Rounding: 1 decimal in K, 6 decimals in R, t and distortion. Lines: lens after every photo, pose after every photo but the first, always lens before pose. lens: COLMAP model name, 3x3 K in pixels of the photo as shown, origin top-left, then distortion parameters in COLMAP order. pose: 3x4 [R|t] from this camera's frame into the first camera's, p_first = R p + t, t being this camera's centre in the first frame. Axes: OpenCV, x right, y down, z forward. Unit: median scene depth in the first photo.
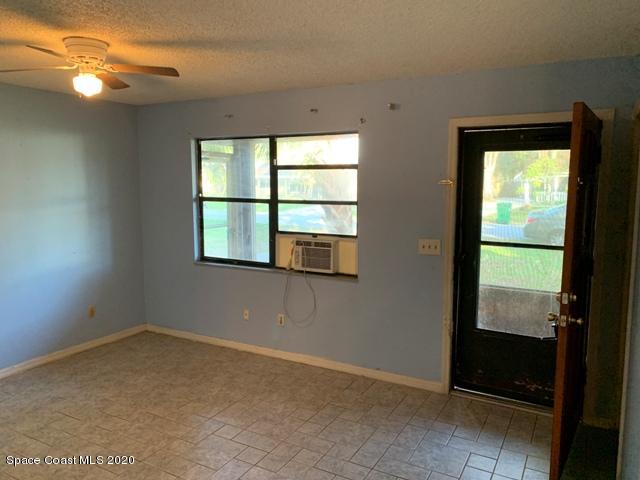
lens RADIAL K [[489.6, 0, 315.2], [0, 489.6, 238.8], [0, 0, 1]] dist [0.022242, -0.010209]
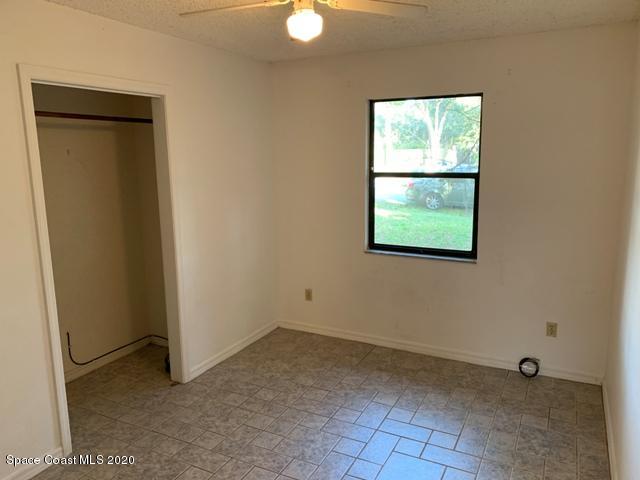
lens RADIAL K [[489.6, 0, 324.0], [0, 489.6, 243.2], [0, 0, 1]] dist [0.022242, -0.010209]
pose [[0.999558, -0.015828, 0.025164, -0.354803], [0.013944, 0.997210, 0.073332, -0.028692], [-0.026255, -0.072949, 0.996990, 0.179707]]
